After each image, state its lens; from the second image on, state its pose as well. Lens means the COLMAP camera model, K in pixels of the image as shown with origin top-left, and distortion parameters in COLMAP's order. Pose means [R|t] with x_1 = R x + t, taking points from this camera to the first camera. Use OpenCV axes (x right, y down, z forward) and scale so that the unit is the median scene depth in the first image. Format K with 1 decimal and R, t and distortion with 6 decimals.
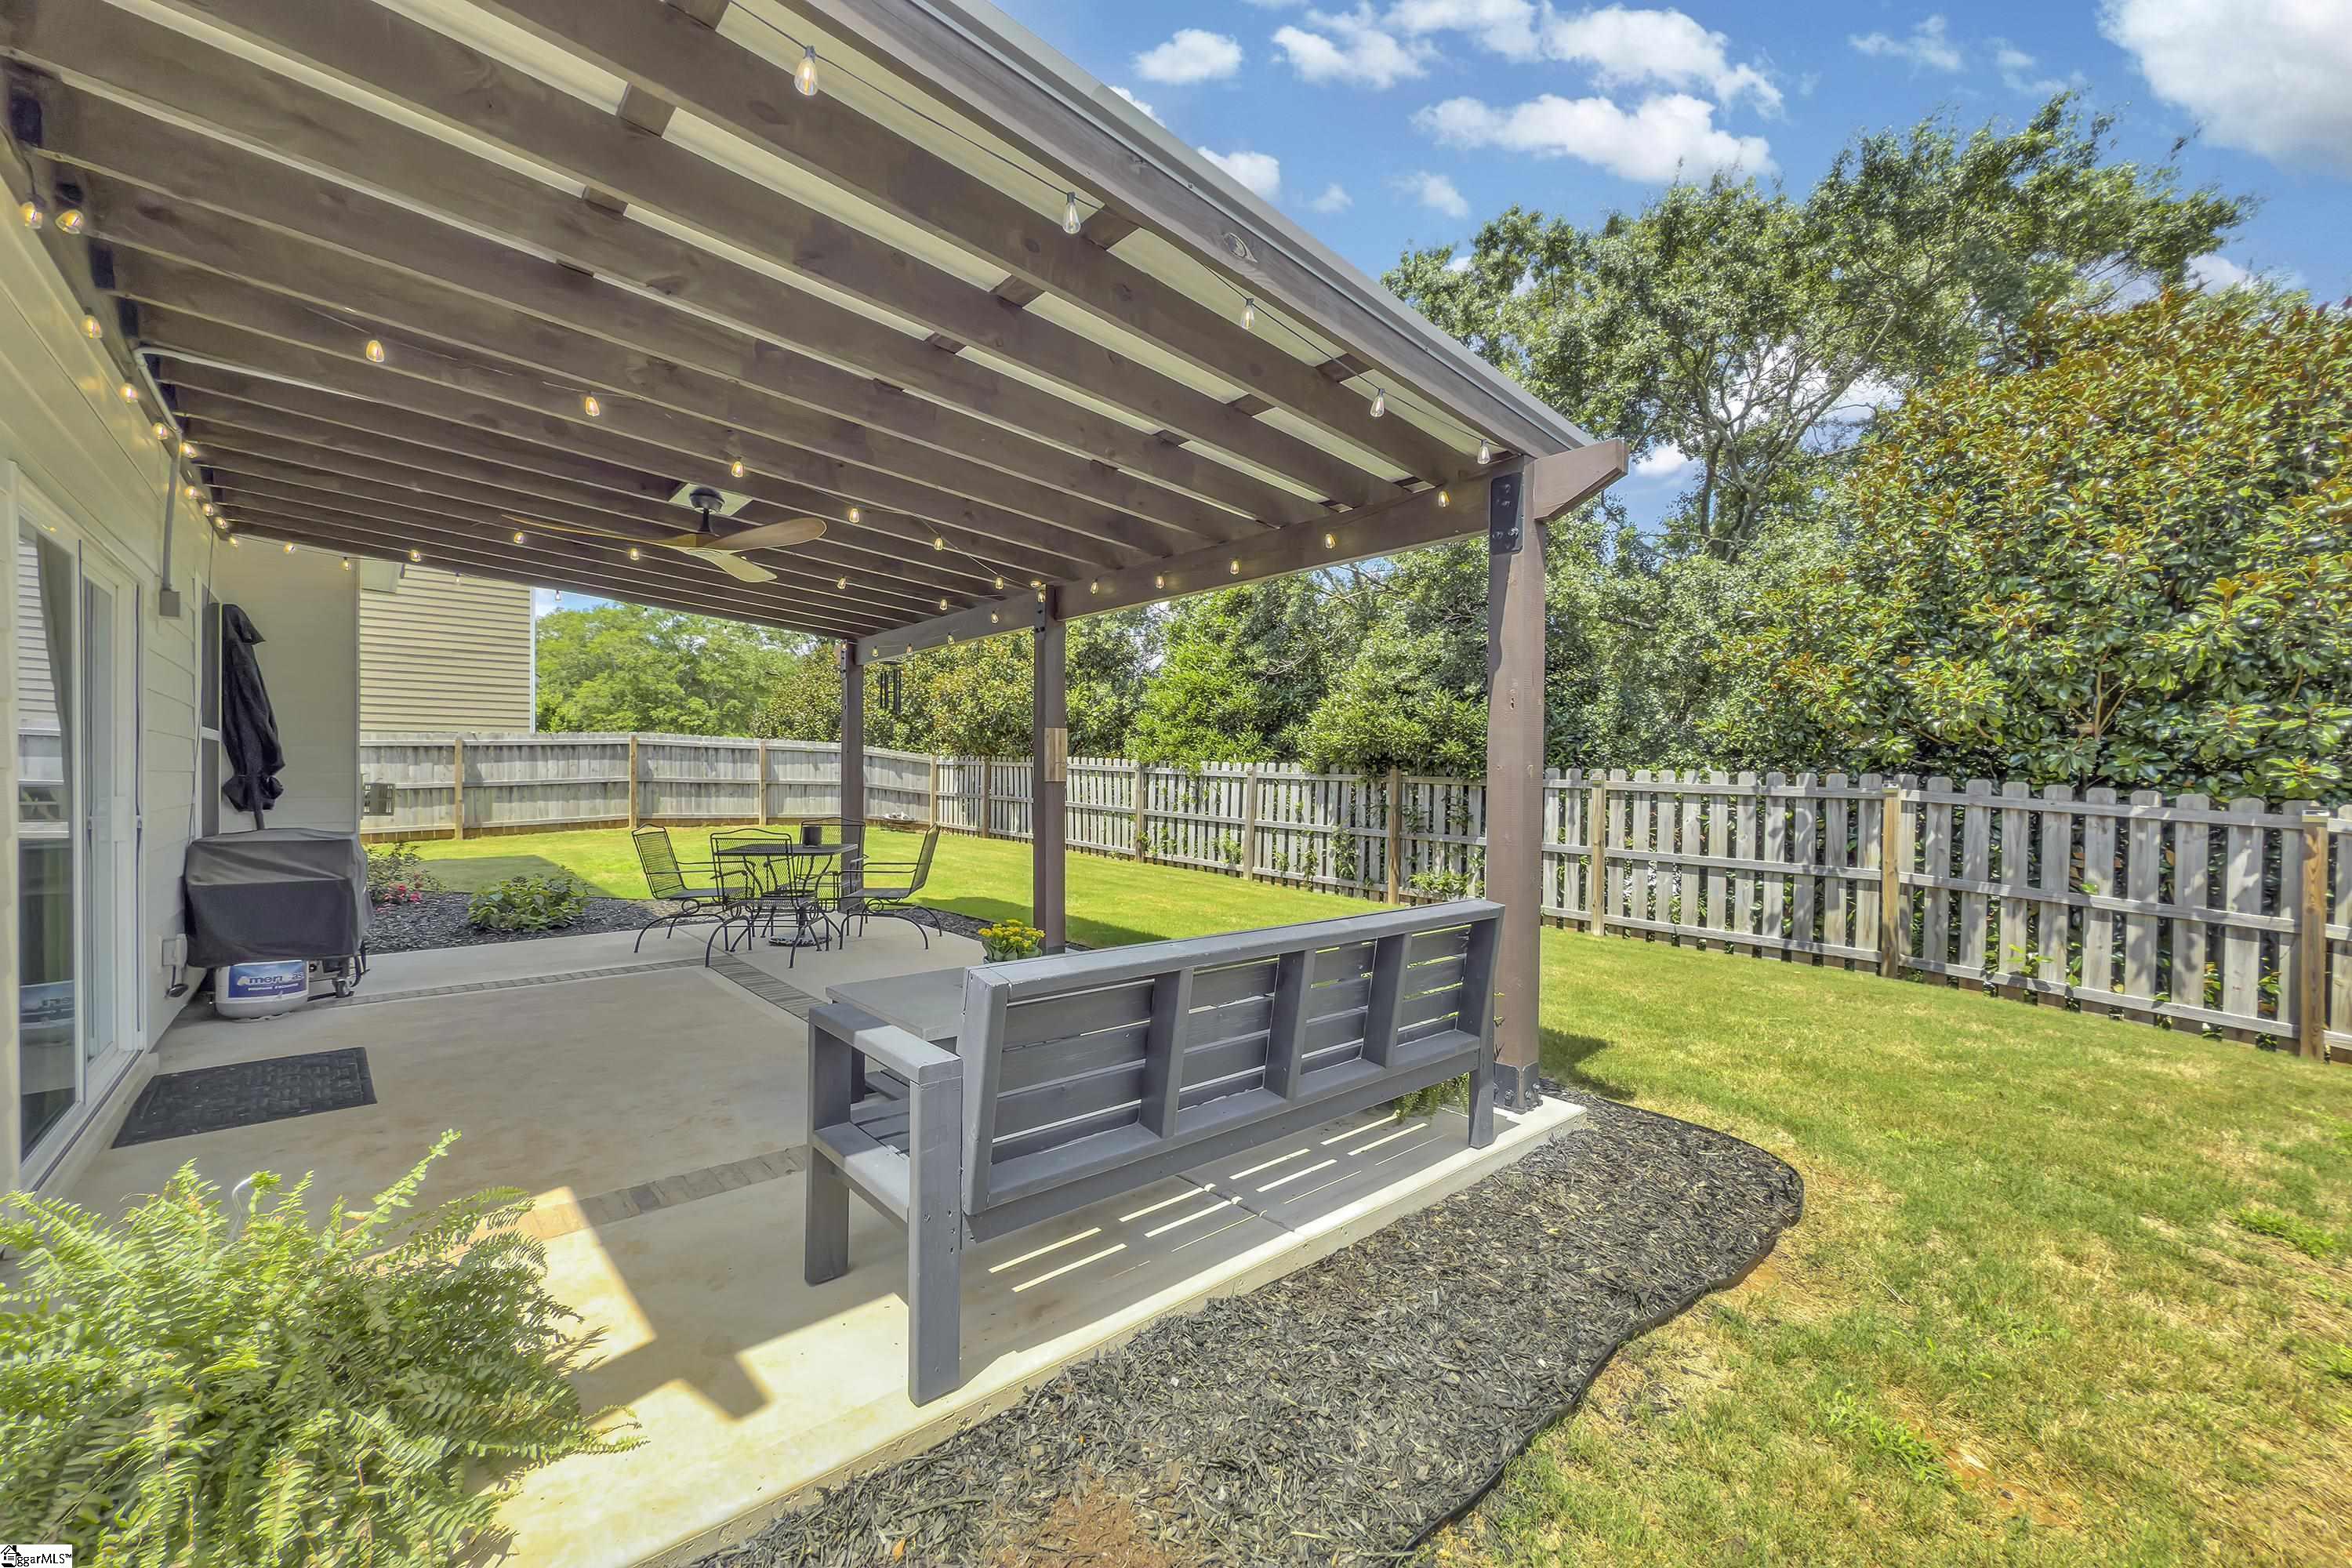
lens RADIAL K [[938.2, 0, 1176.0], [0, 938.2, 784.0], [0, 0, 1]] dist [0.000980, -0.000084]
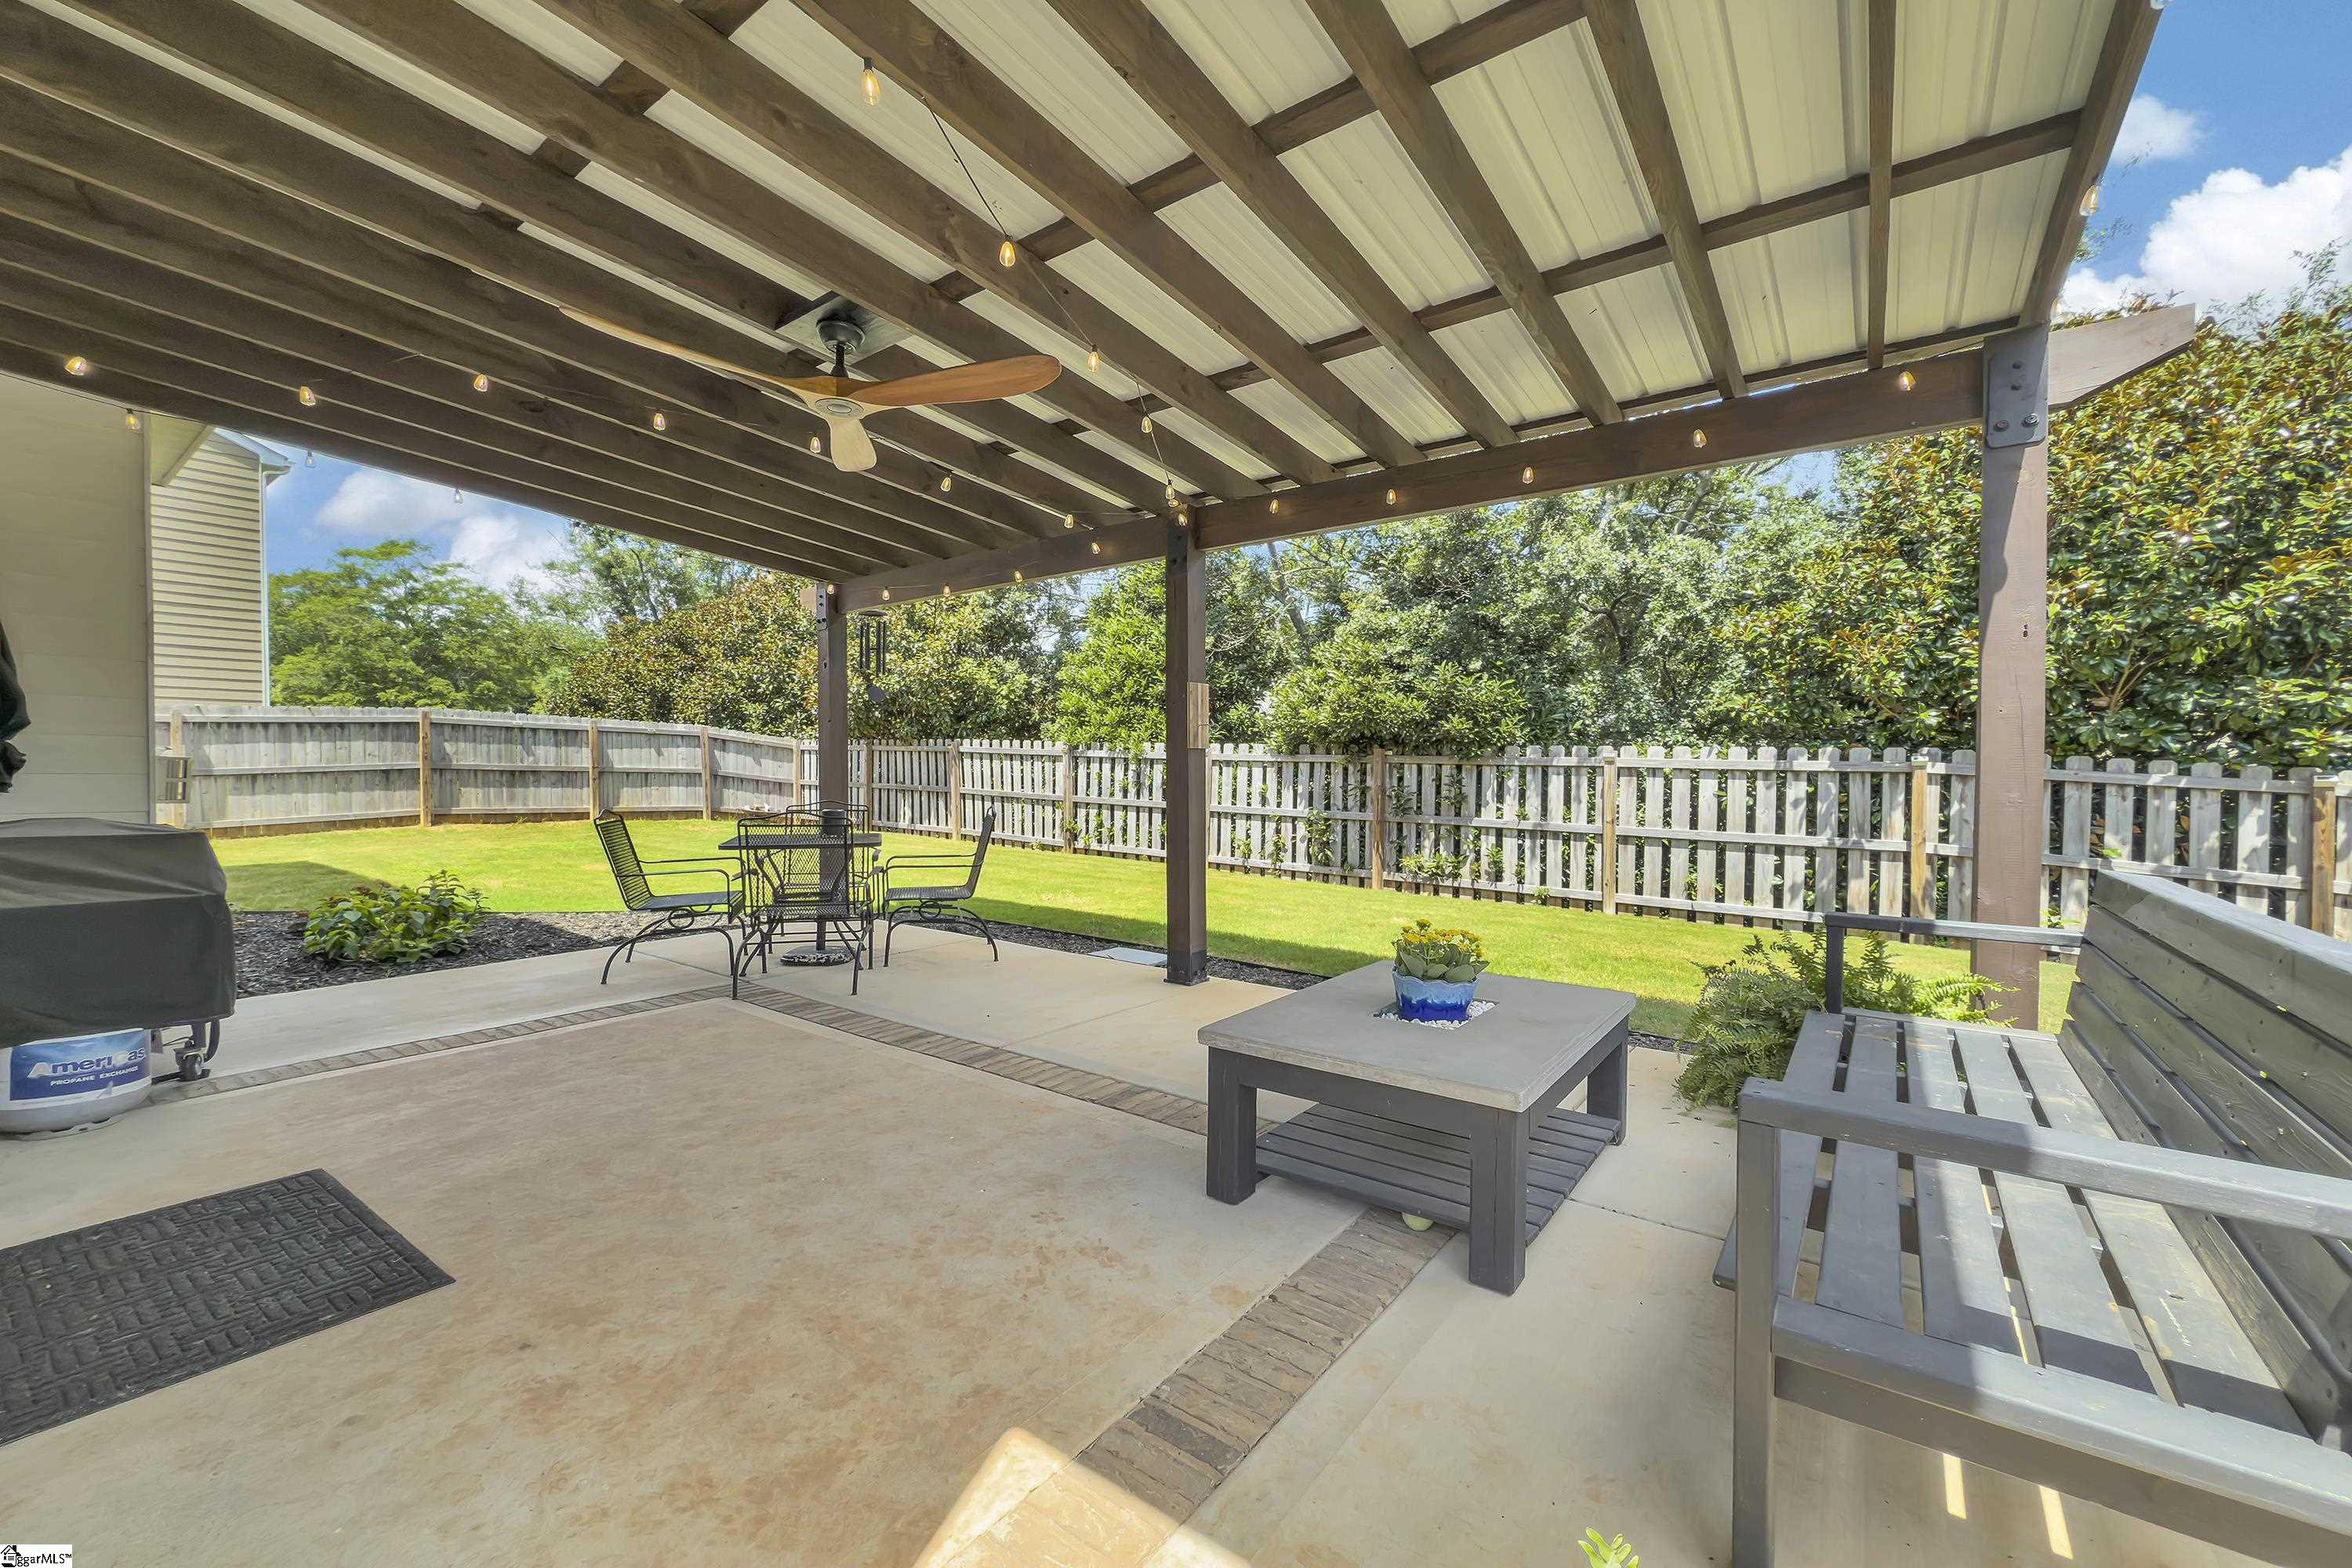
lens RADIAL K [[938.2, 0, 1176.0], [0, 938.2, 784.0], [0, 0, 1]] dist [0.000980, -0.000084]
pose [[0.978806, -0.007258, 0.204661, -0.169759], [0.005591, 0.999946, 0.008724, 0.011176], [-0.204713, -0.007395, 0.978794, 0.112349]]
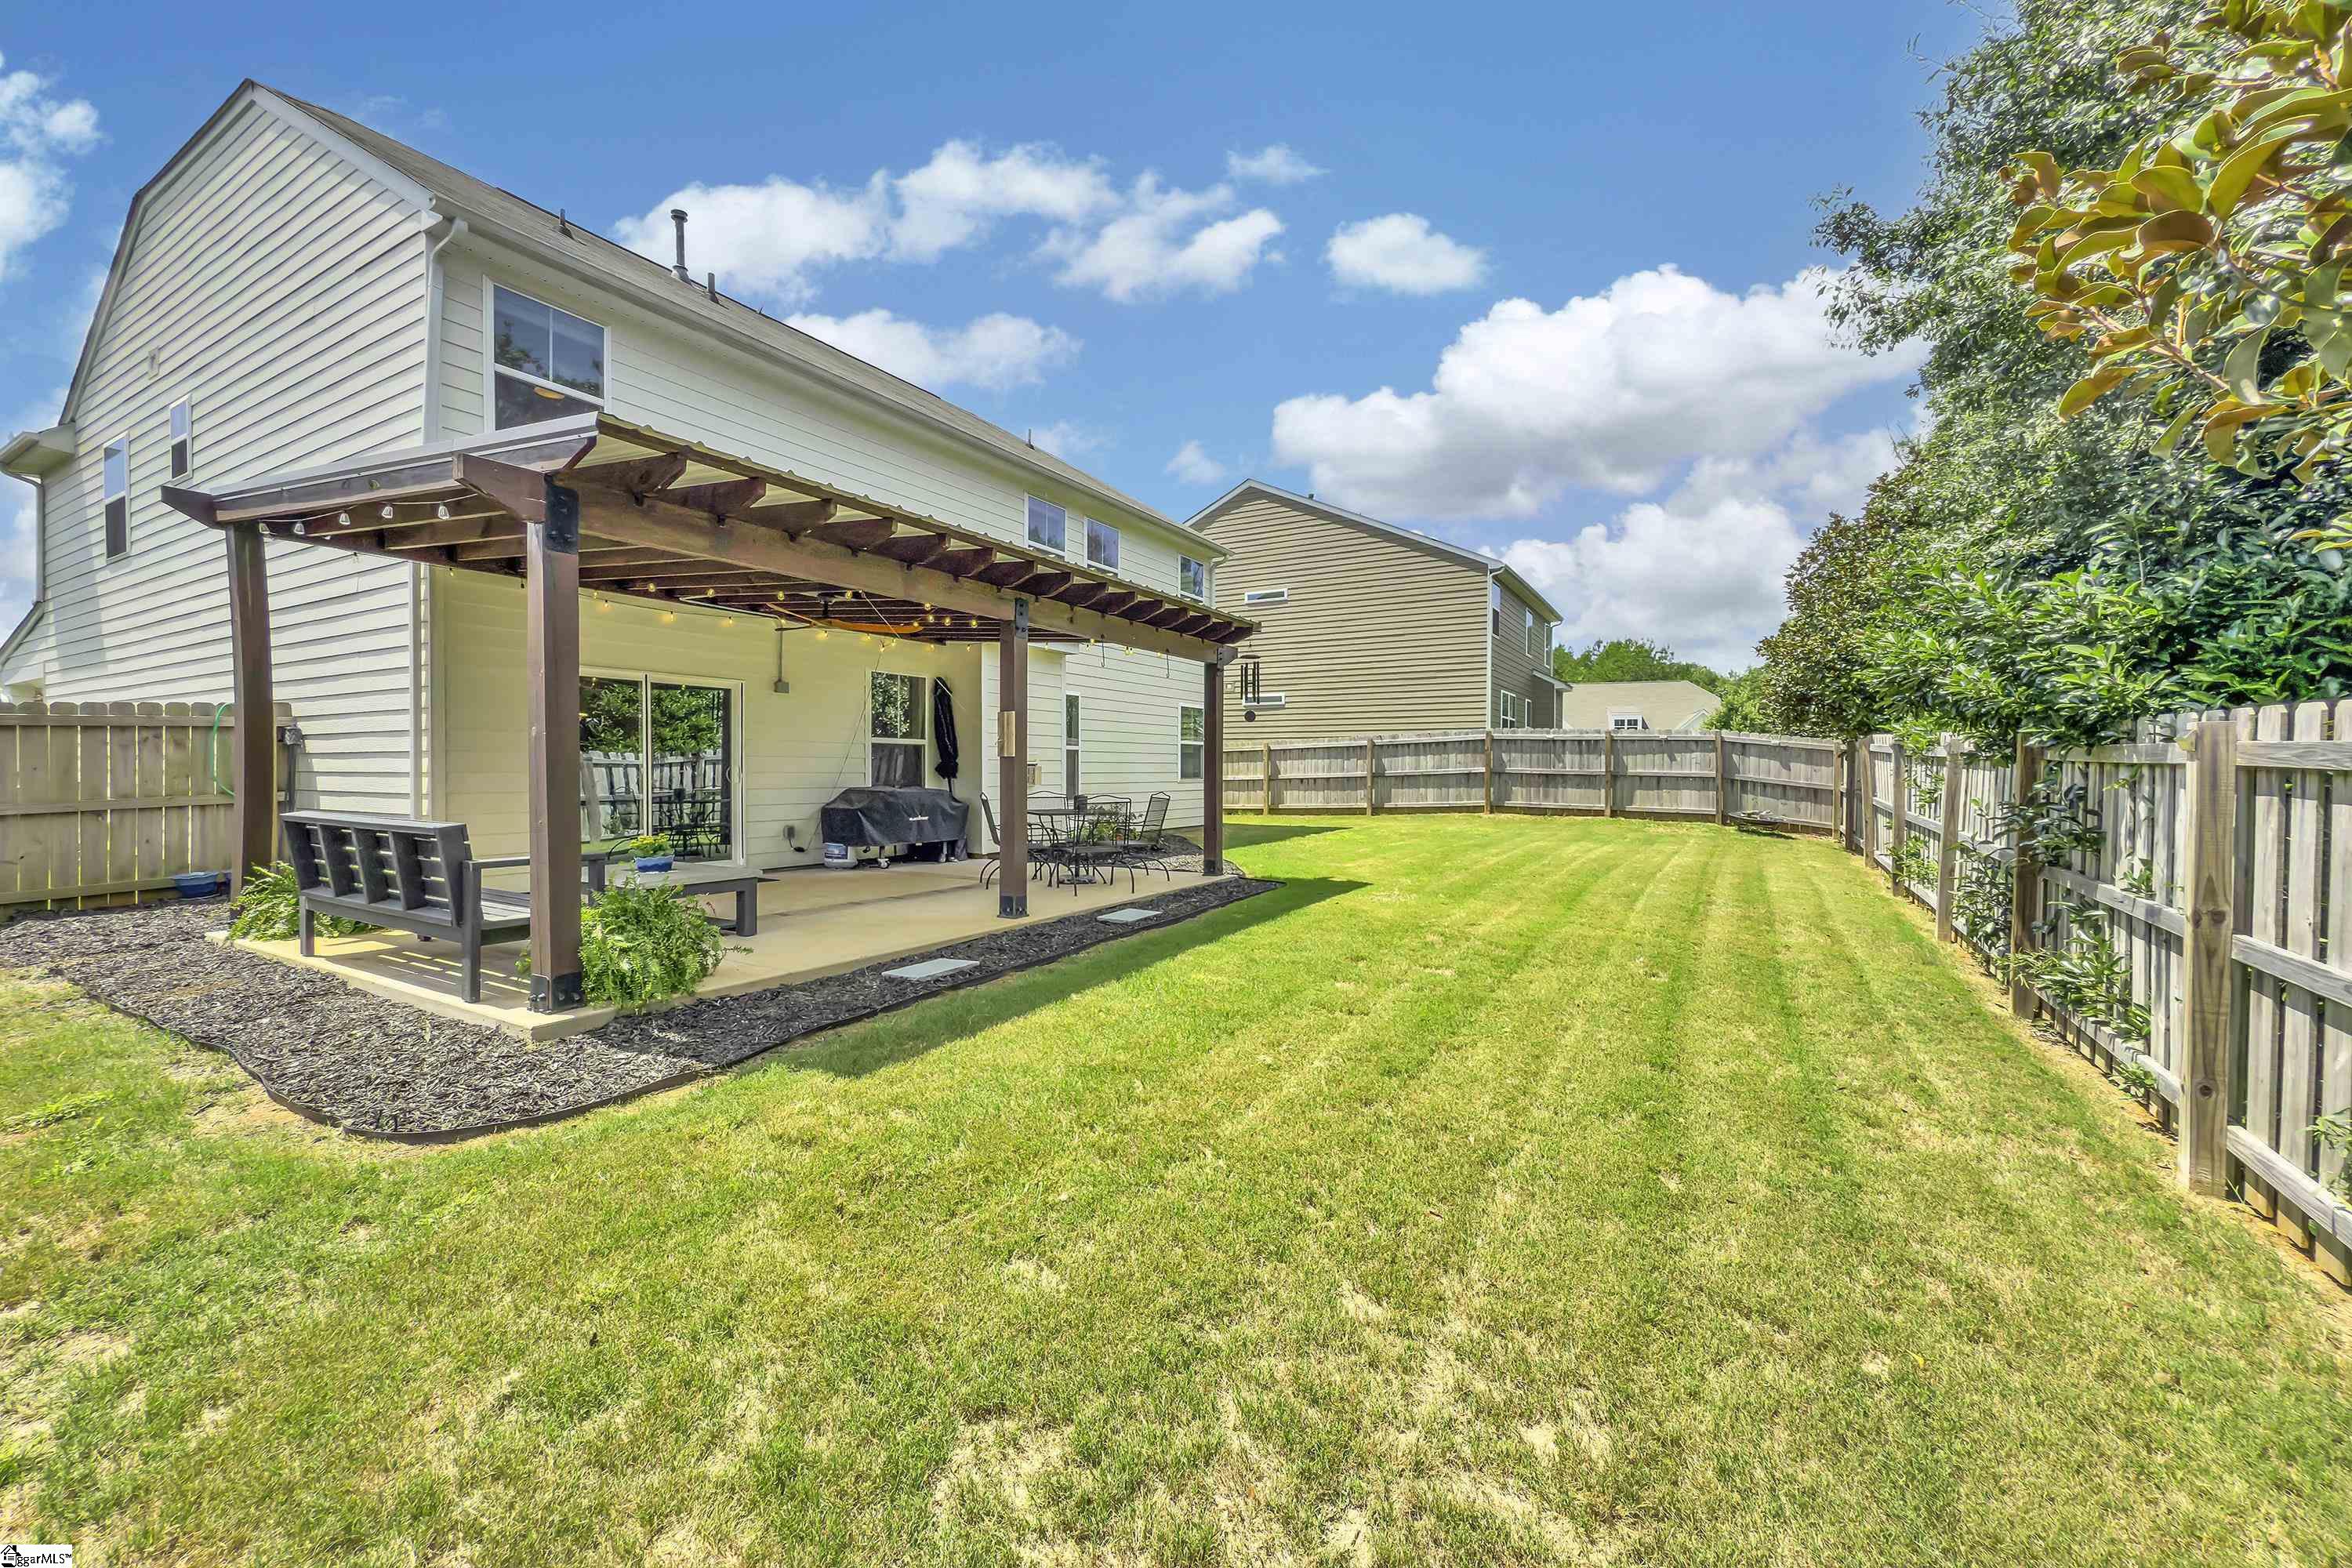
lens RADIAL K [[938.2, 0, 1176.0], [0, 938.2, 784.0], [0, 0, 1]] dist [0.000980, -0.000084]
pose [[0.317541, 0.013041, -0.948155, 0.587231], [-0.005388, 0.999914, 0.011949, -0.001932], [0.948229, 0.001314, 0.317584, 0.435631]]
